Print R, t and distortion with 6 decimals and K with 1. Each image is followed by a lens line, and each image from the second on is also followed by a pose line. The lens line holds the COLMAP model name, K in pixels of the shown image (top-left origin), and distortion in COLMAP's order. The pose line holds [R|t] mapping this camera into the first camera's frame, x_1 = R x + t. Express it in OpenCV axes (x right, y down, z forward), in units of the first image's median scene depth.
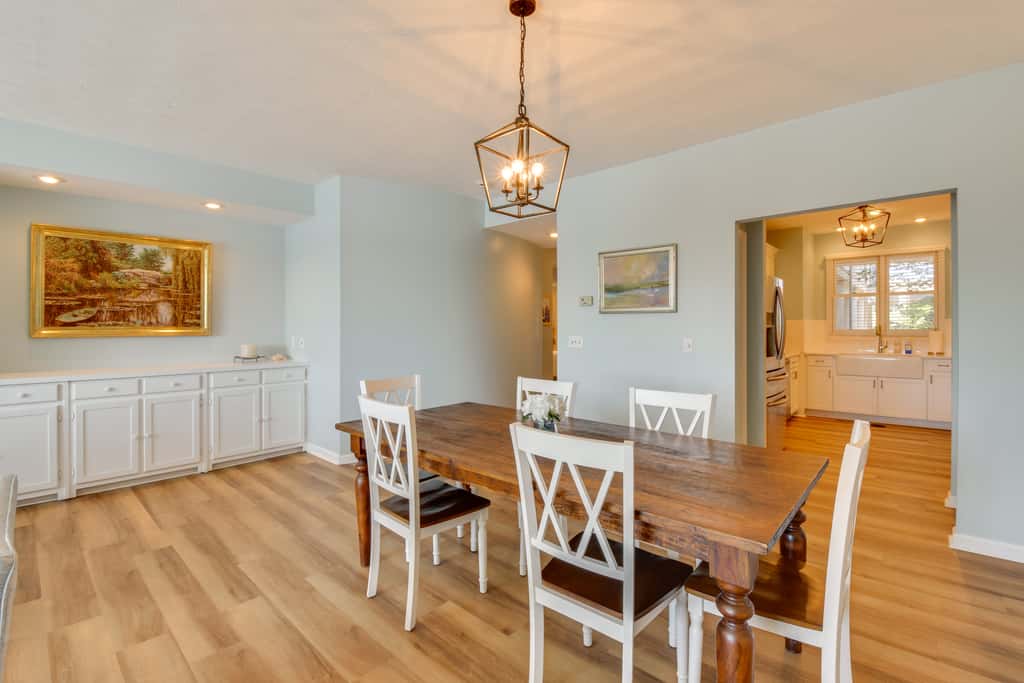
lens RADIAL K [[486.9, 0, 513.3], [0, 486.9, 317.2], [0, 0, 1]] dist [-0.004089, -0.000958]
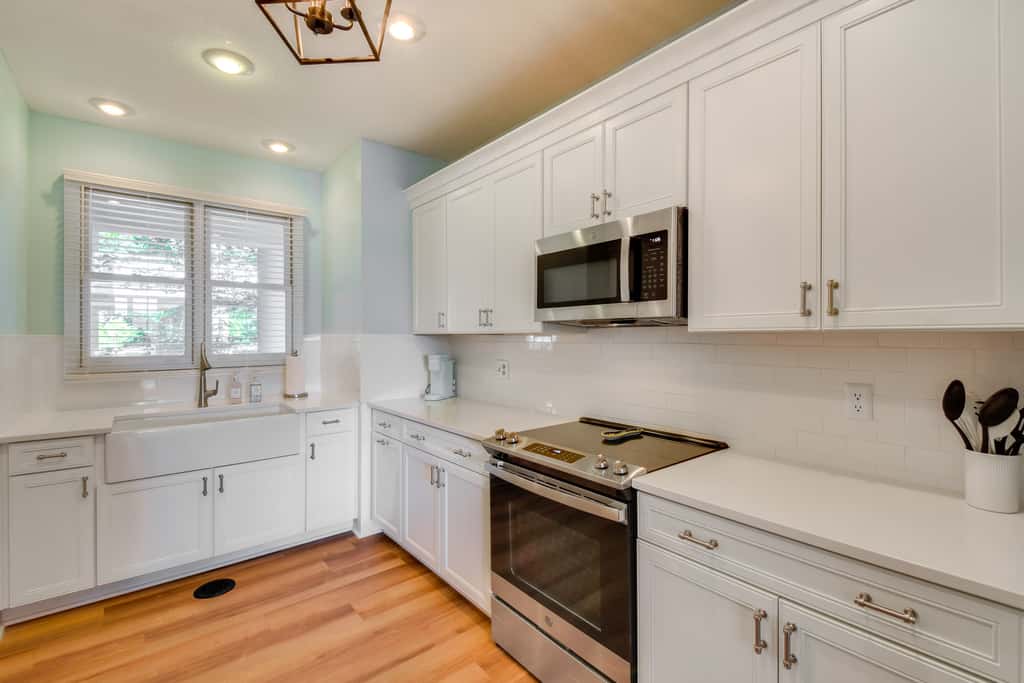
lens RADIAL K [[443.4, 0, 542.5], [0, 443.4, 339.2], [0, 0, 1]] dist [-0.038627, -0.000337]
pose [[0.093428, -0.007063, 0.995601, 0.376093], [-0.016225, 0.999831, 0.008615, 0.000213], [-0.995494, -0.016958, 0.093297, 0.638841]]
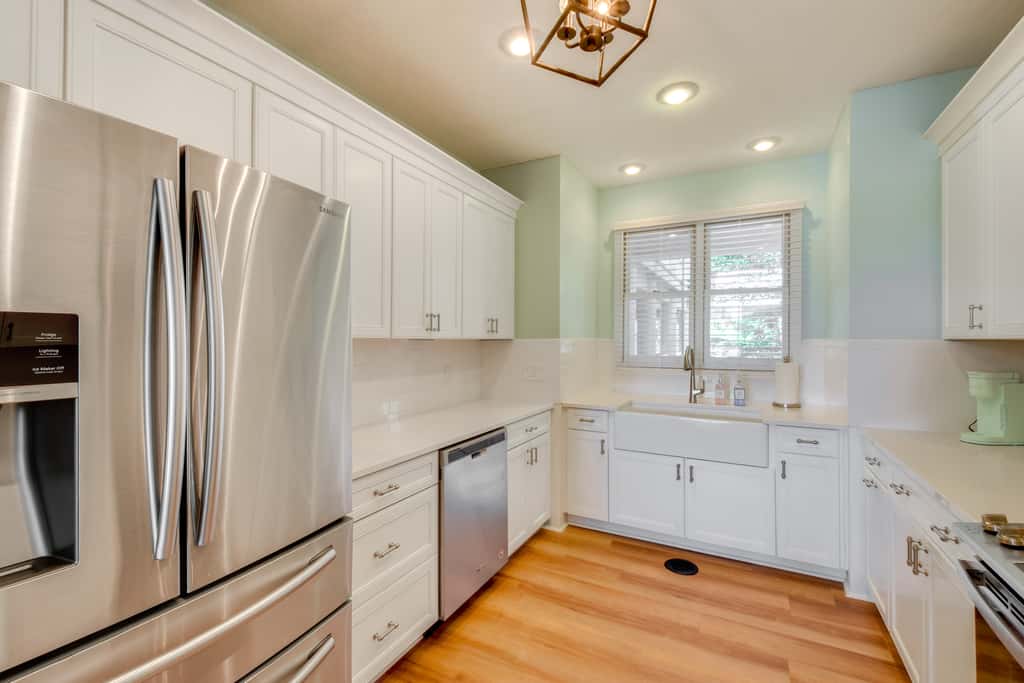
lens RADIAL K [[442.1, 0, 513.8], [0, 442.1, 336.5], [0, 0, 1]] dist [0.002071, -0.015495]
pose [[0.978695, 0.005044, 0.205257, 0.467220], [-0.007606, 0.999903, 0.011693, -0.002167], [-0.205178, -0.013005, 0.978638, 0.572695]]
